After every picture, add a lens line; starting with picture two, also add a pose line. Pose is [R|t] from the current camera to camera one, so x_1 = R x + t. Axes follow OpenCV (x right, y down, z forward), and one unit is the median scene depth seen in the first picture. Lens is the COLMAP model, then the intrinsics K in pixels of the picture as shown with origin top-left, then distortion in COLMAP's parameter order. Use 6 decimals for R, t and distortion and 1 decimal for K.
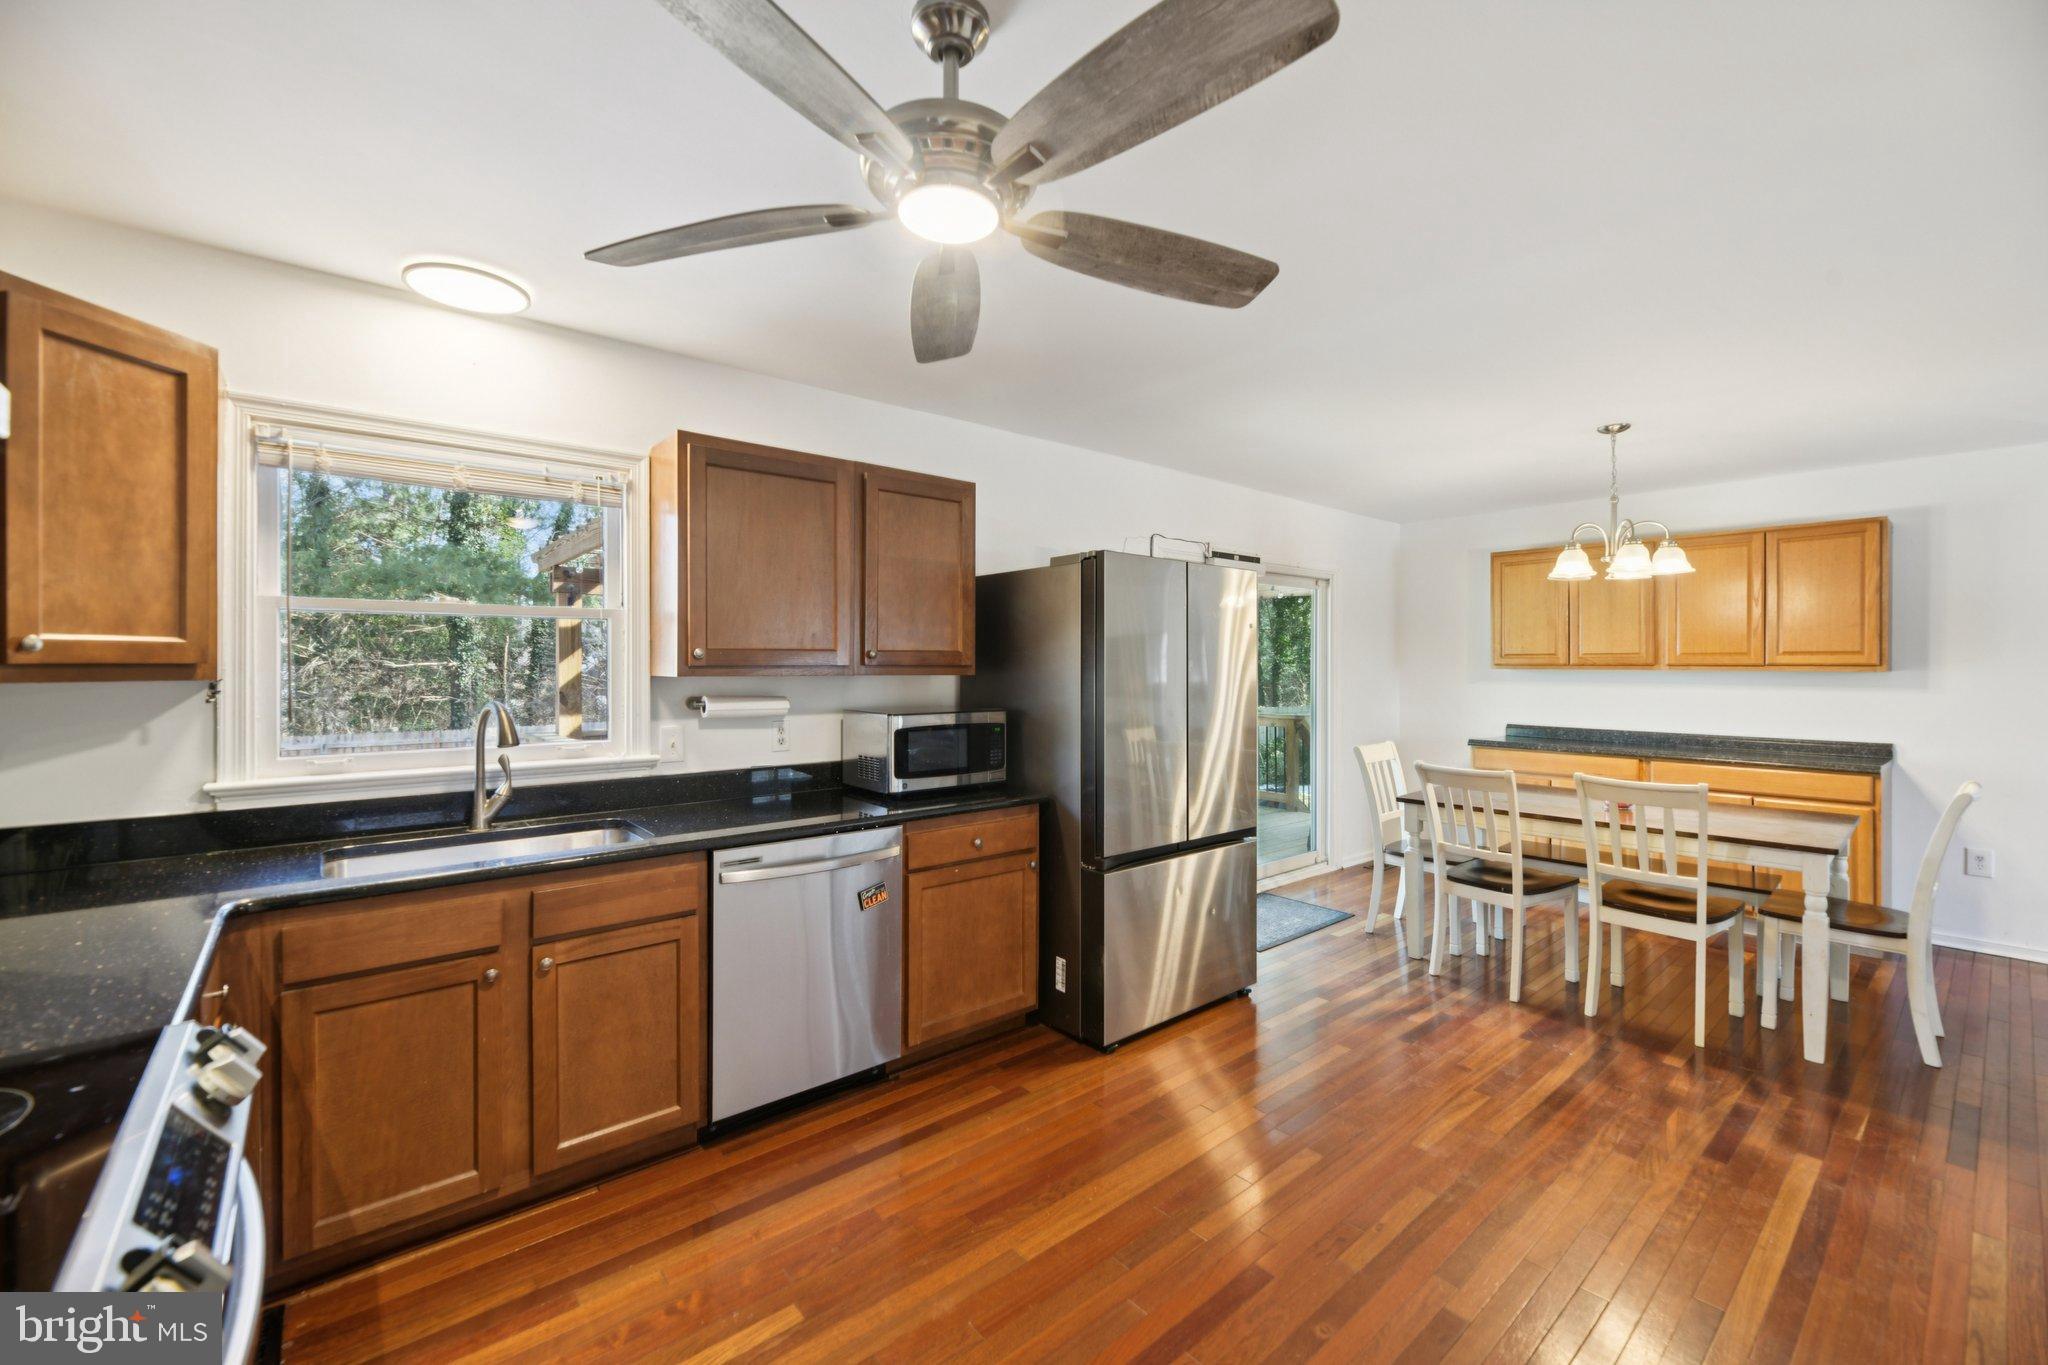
lens RADIAL K [[827.3, 0, 1035.8], [0, 827.3, 667.4], [0, 0, 1]] dist [0.000859, -0.002613]
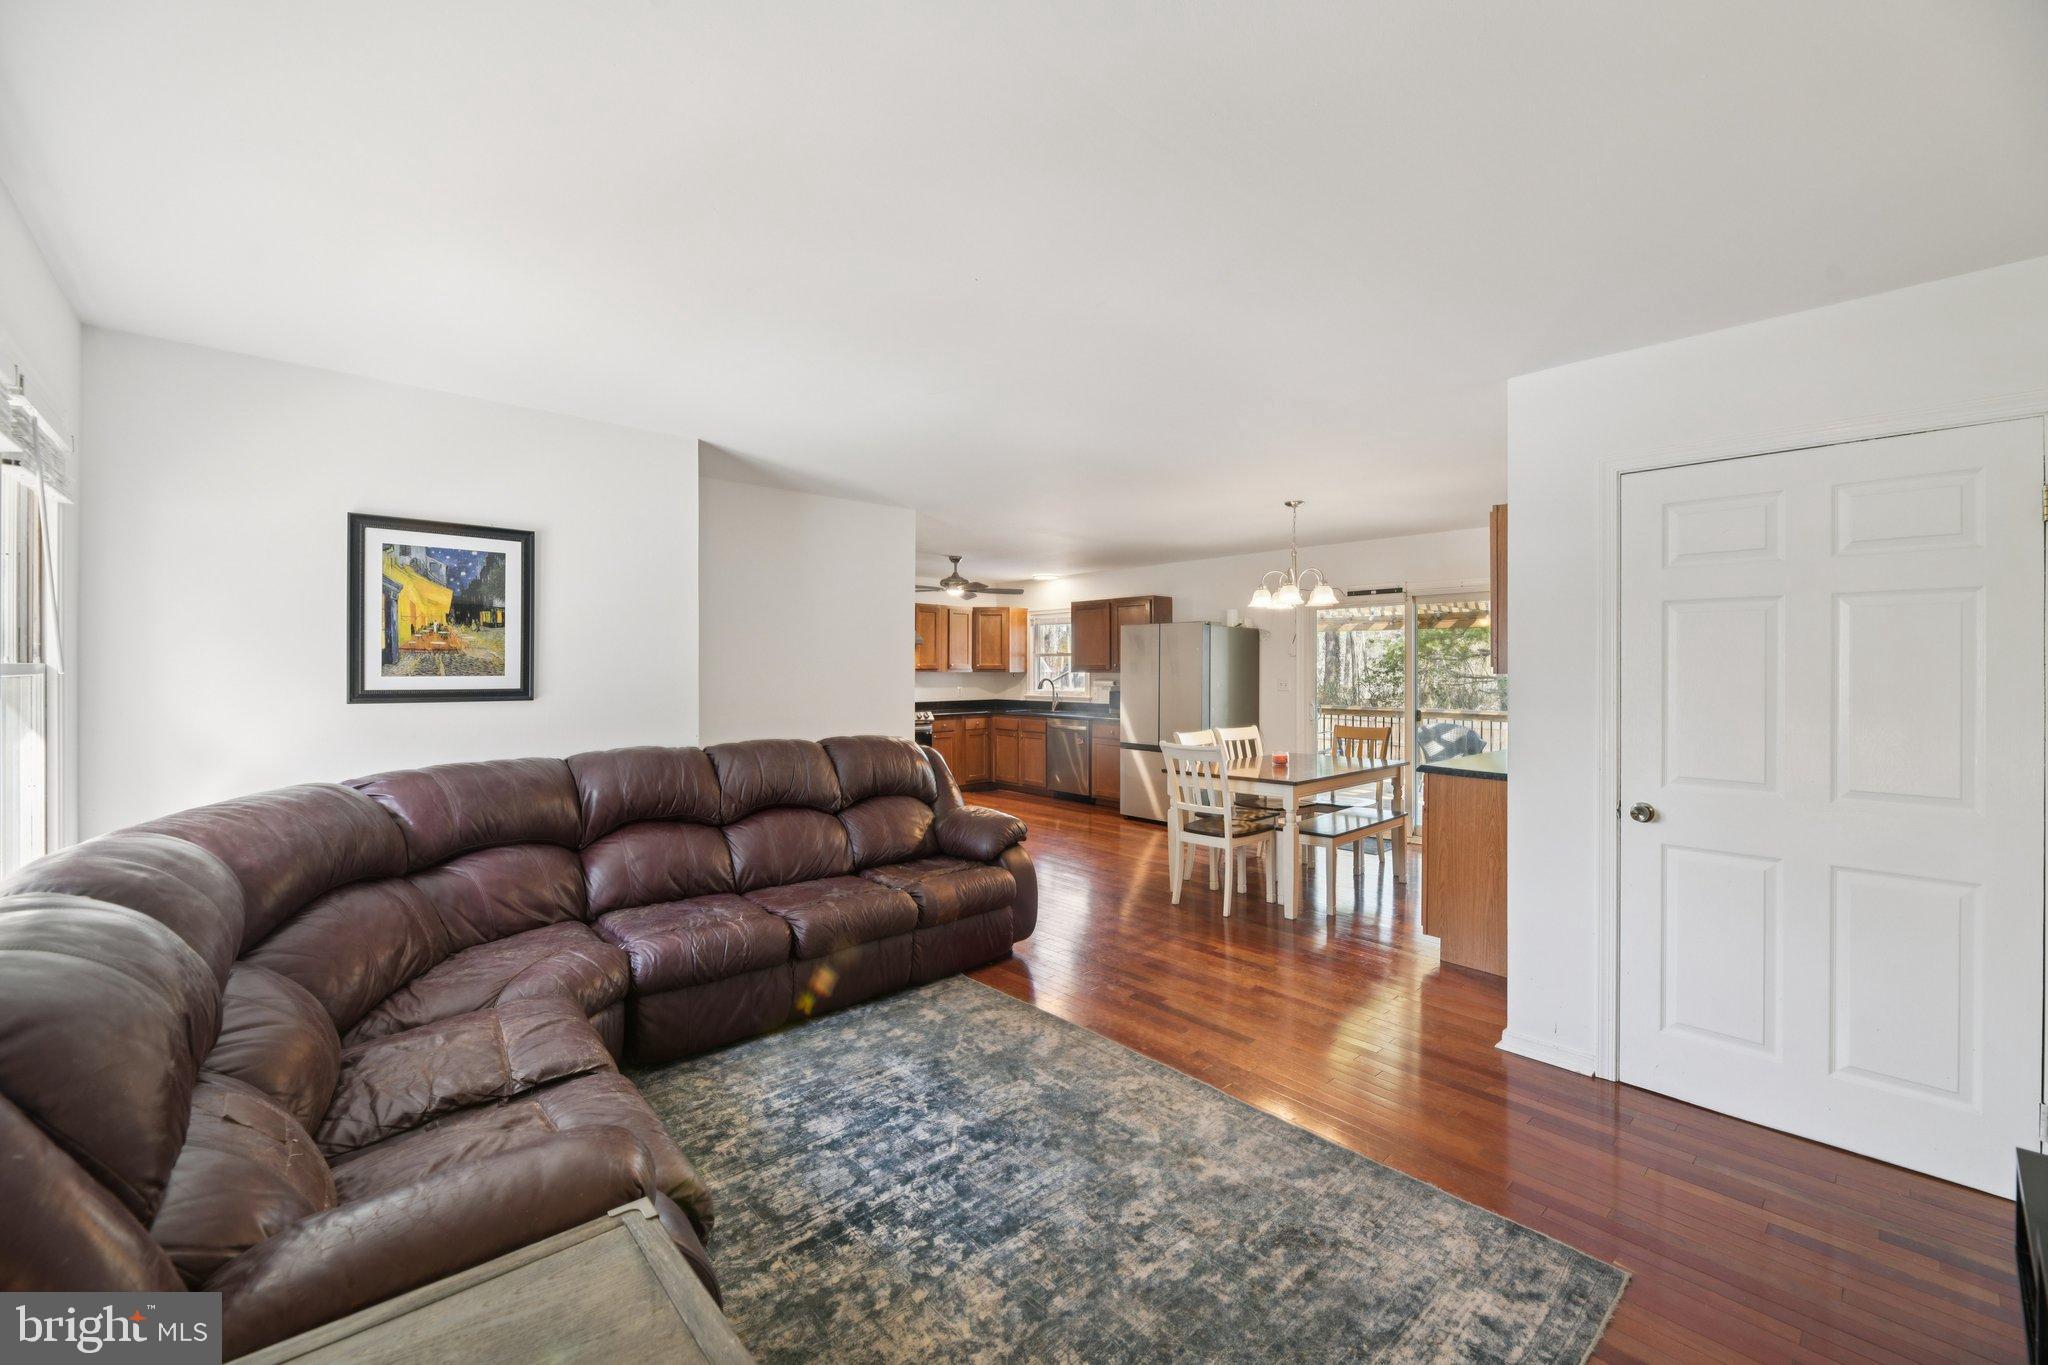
lens RADIAL K [[827.3, 0, 1030.2], [0, 827.3, 655.0], [0, 0, 1]] dist [0.000859, -0.002613]
pose [[0.024187, -0.019519, -0.999517, 1.880736], [-0.006129, 0.999788, -0.019672, 0.004675], [0.999689, 0.006602, 0.024062, 0.450592]]
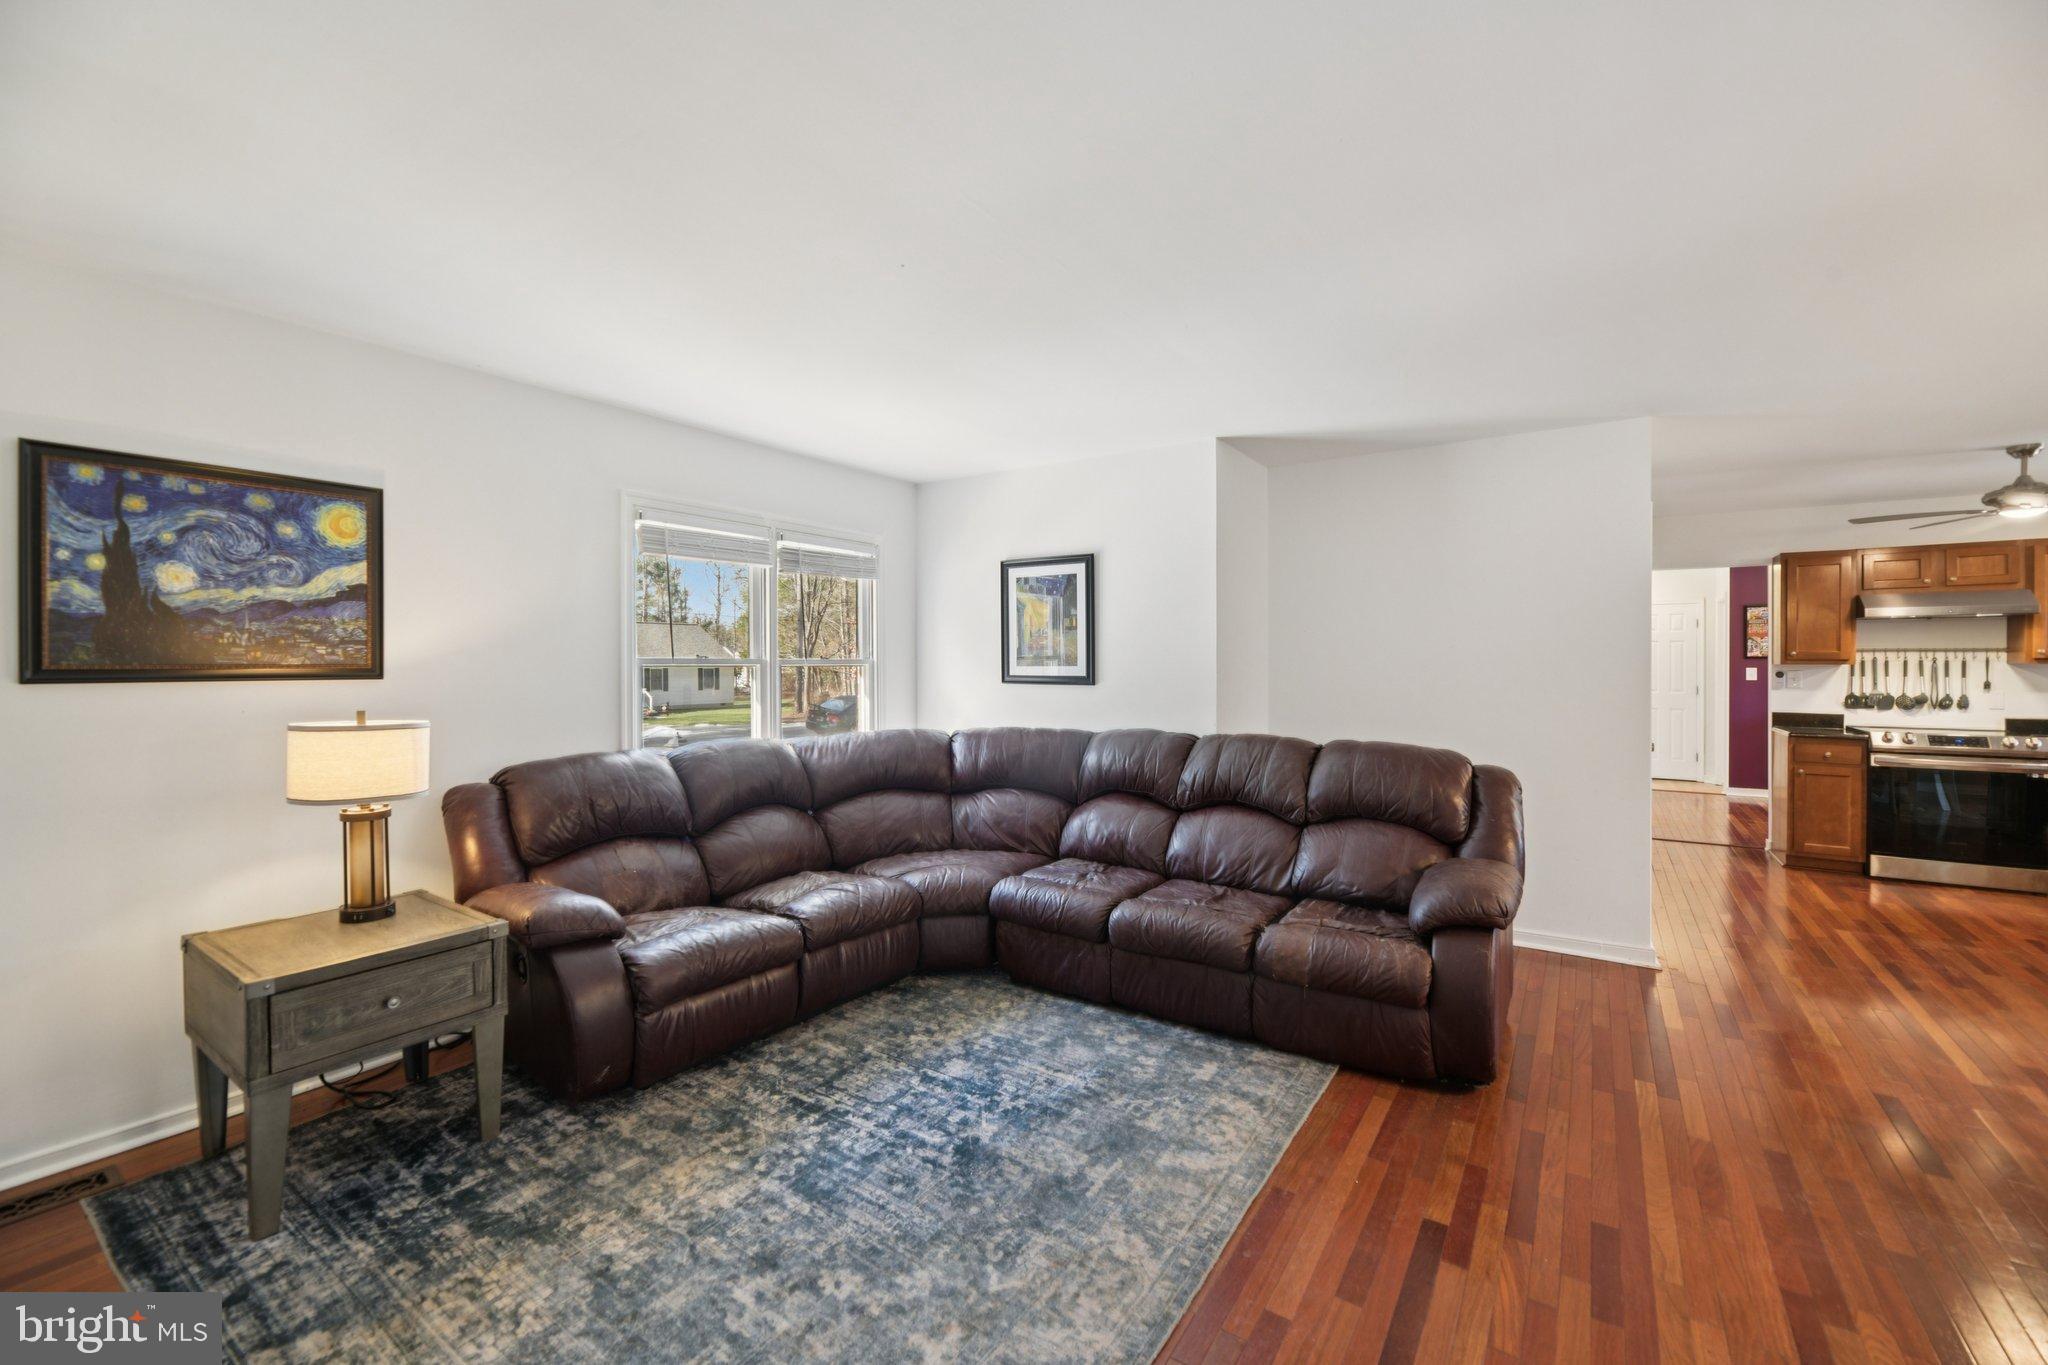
lens RADIAL K [[827.3, 0, 1035.7], [0, 827.3, 657.9], [0, 0, 1]] dist [0.000859, -0.002613]
pose [[-0.963596, -0.001923, -0.267355, 1.394878], [-0.001001, 0.999993, -0.003583, 0.005513], [0.267360, -0.003185, -0.963591, 0.974755]]
